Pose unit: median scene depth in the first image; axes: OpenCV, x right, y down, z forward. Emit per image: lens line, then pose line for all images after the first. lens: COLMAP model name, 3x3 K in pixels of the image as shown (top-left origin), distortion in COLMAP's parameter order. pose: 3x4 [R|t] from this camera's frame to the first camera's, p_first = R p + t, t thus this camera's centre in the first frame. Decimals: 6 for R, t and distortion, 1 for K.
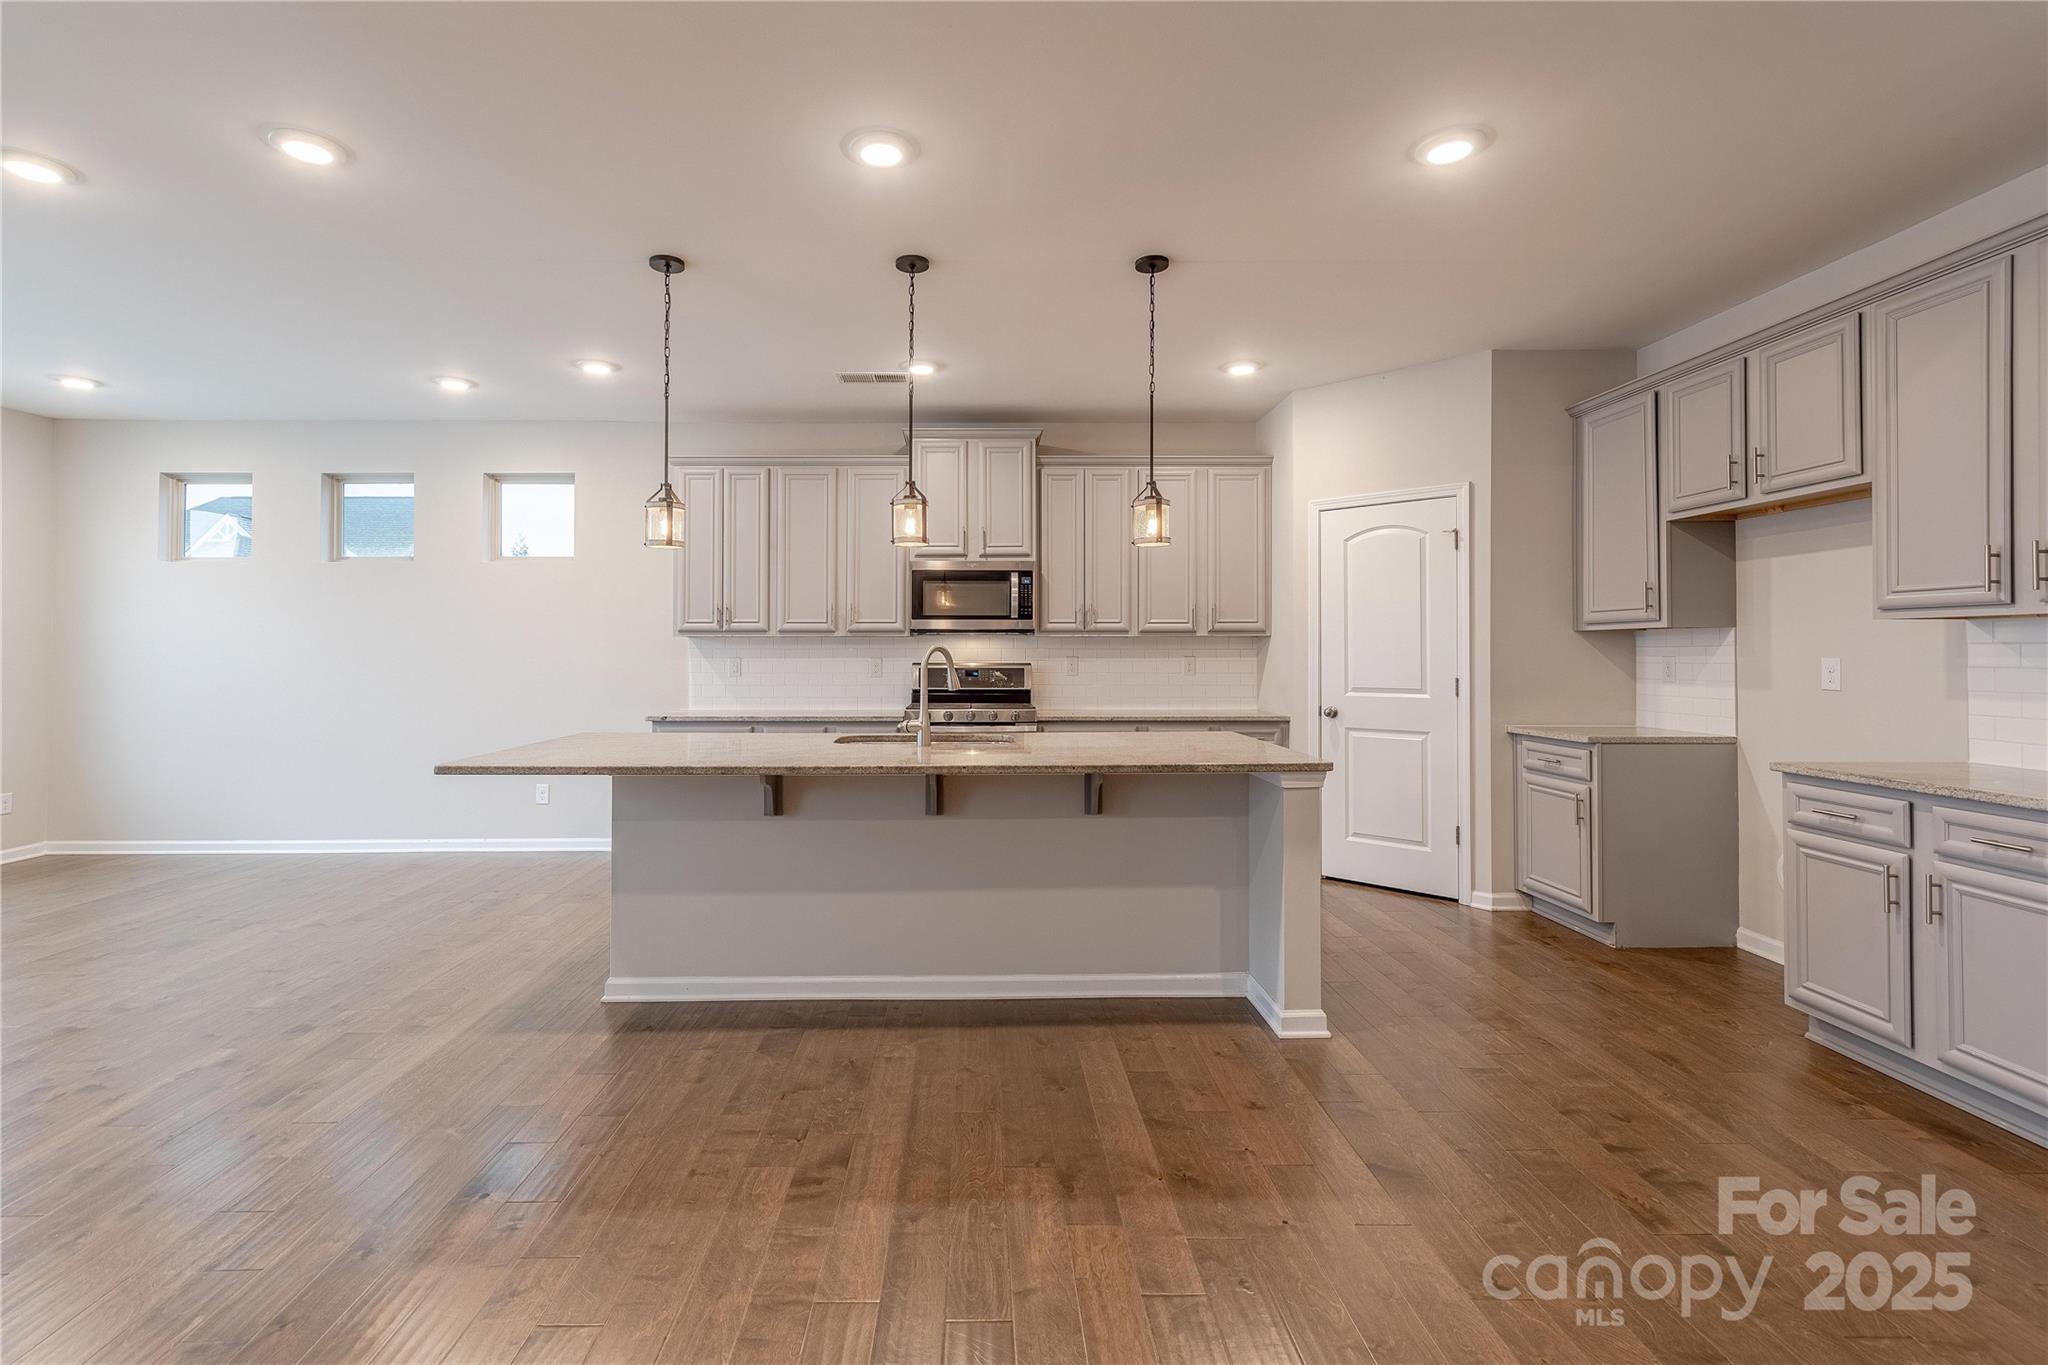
lens RADIAL K [[945.3, 0, 993.3], [0, 945.3, 645.9], [0, 0, 1]] dist [-0.003332, -0.000292]
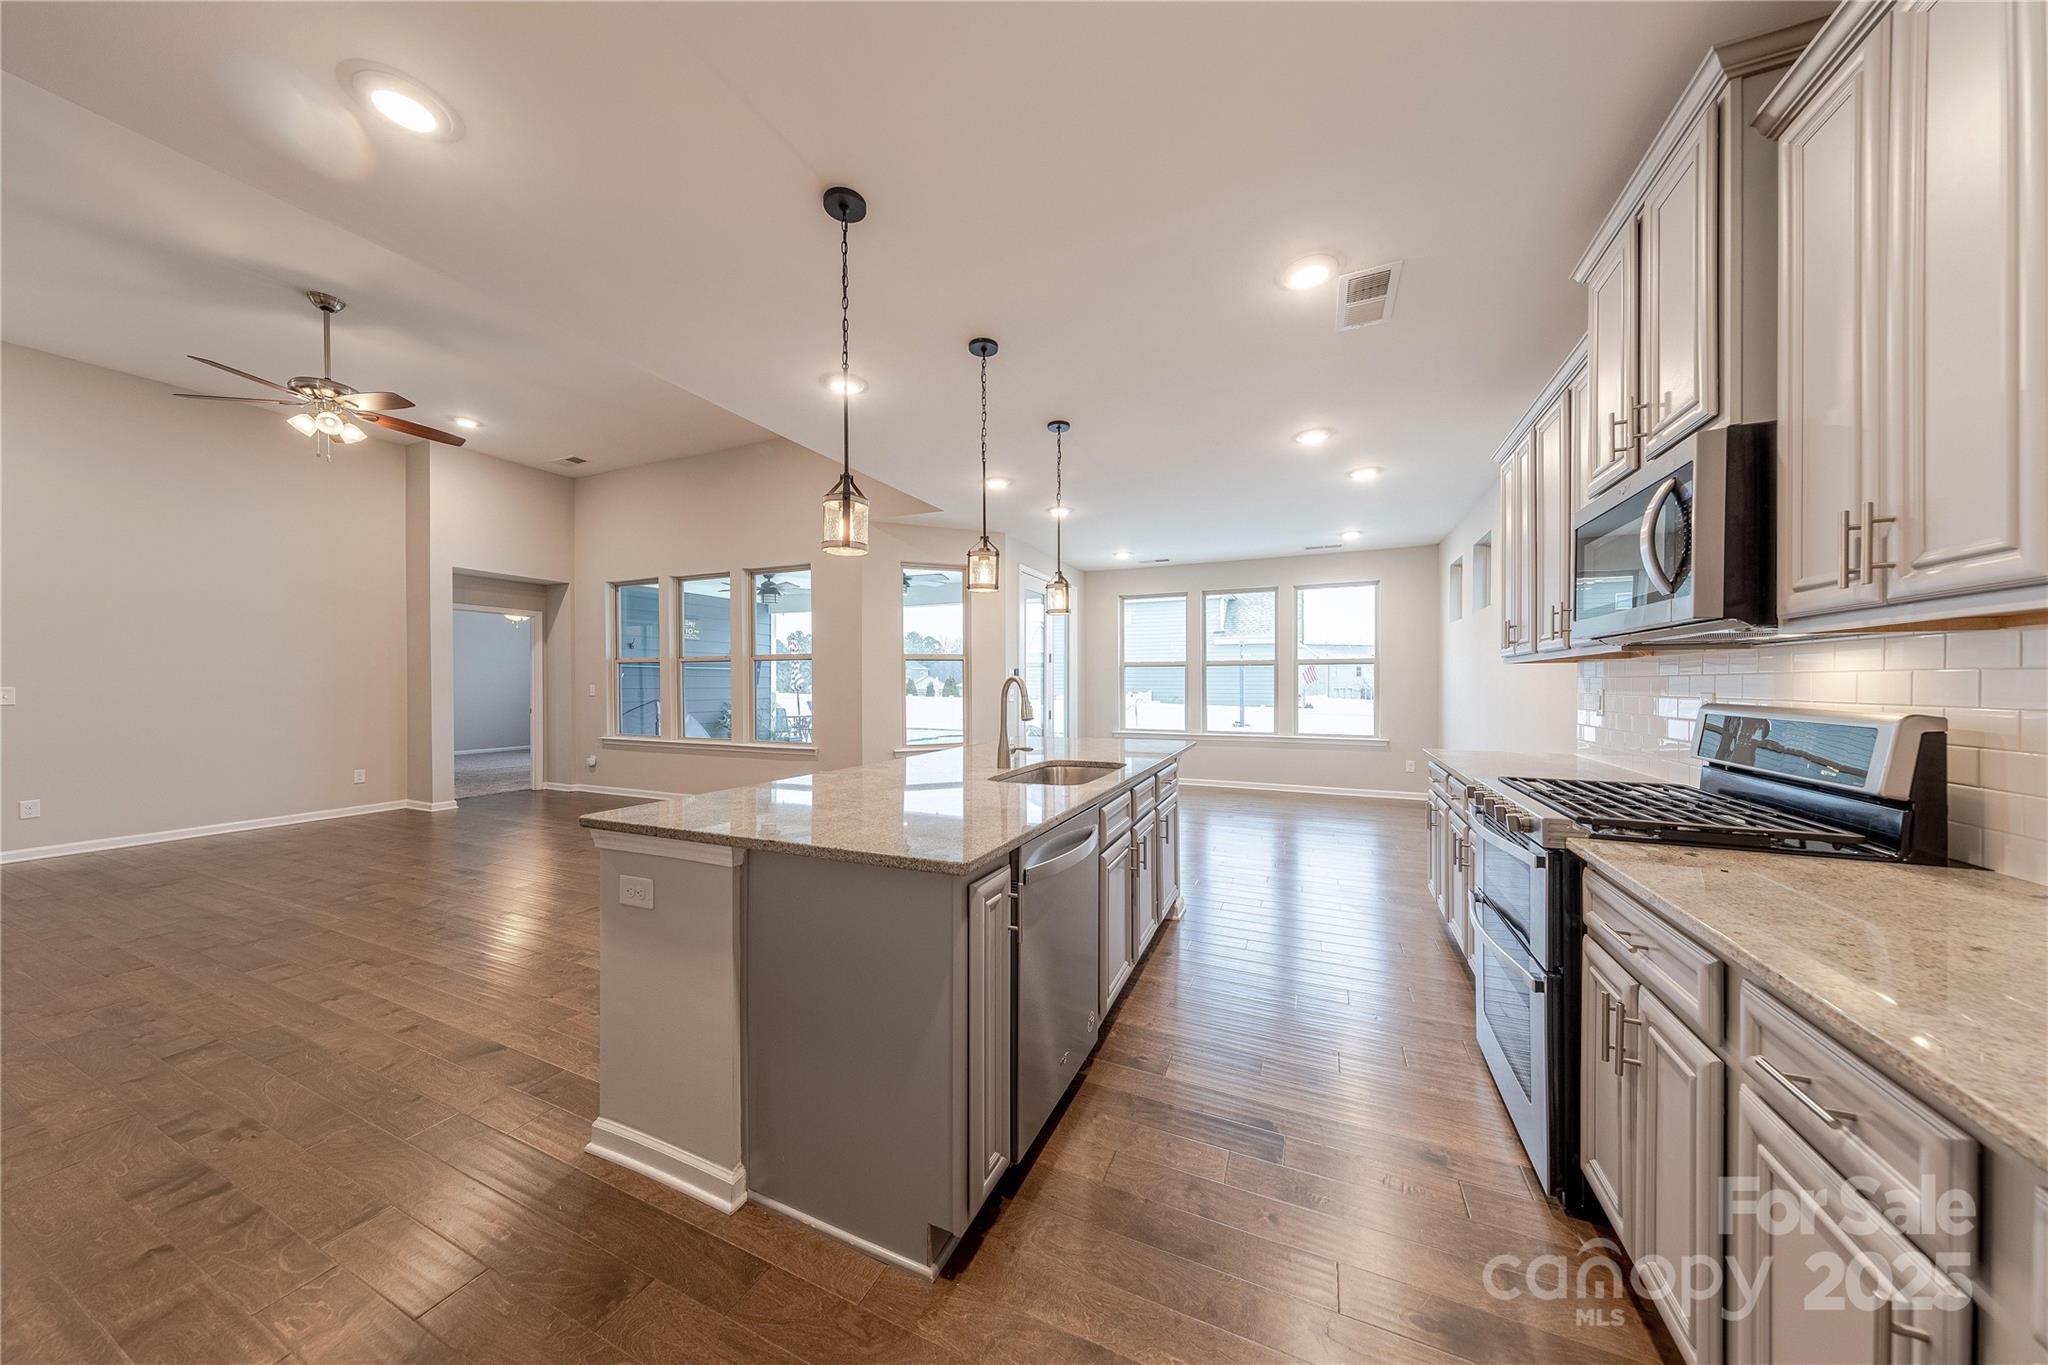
lens RADIAL K [[649.5, 0, 1018.9], [0, 649.5, 679.0], [0, 0, 1]] dist [0.007370, -0.000493]
pose [[-0.434575, -0.003951, -0.900627, 0.430154], [0.008085, 0.999933, -0.008288, 0.006433], [0.900599, -0.010884, -0.434514, 0.966374]]
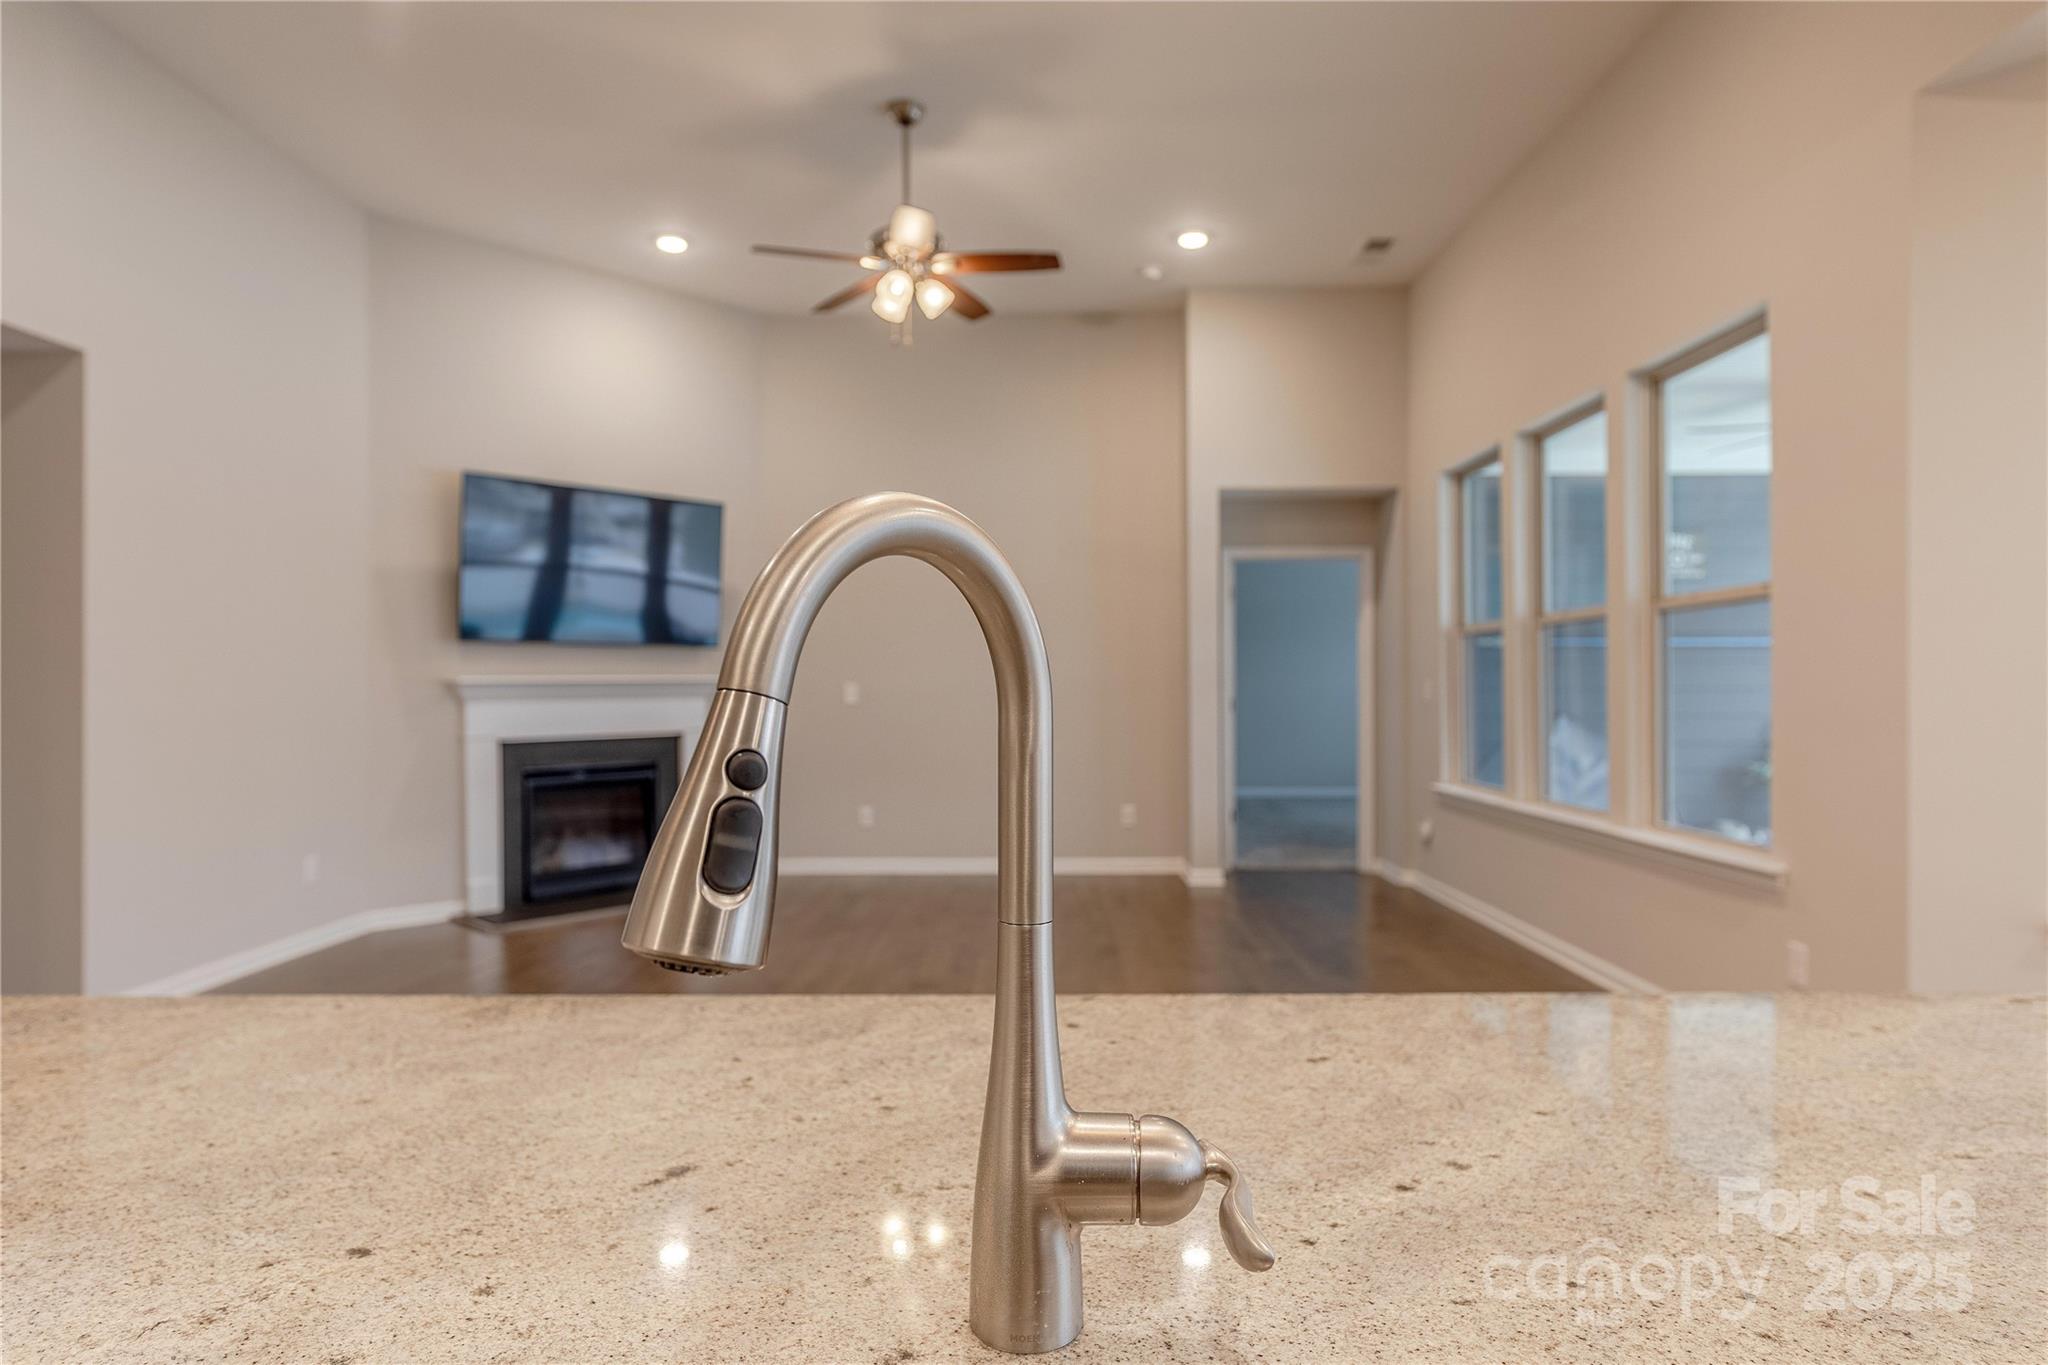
lens RADIAL K [[1165.7, 0, 1013.1], [0, 1165.7, 696.7], [0, 0, 1]] dist [0.011088, 0.001270]
pose [[-0.999161, 0.003846, 0.040766, -0.054810], [0.003943, 0.999990, 0.002290, 0.012463], [-0.040757, 0.002449, -0.999166, 0.820939]]
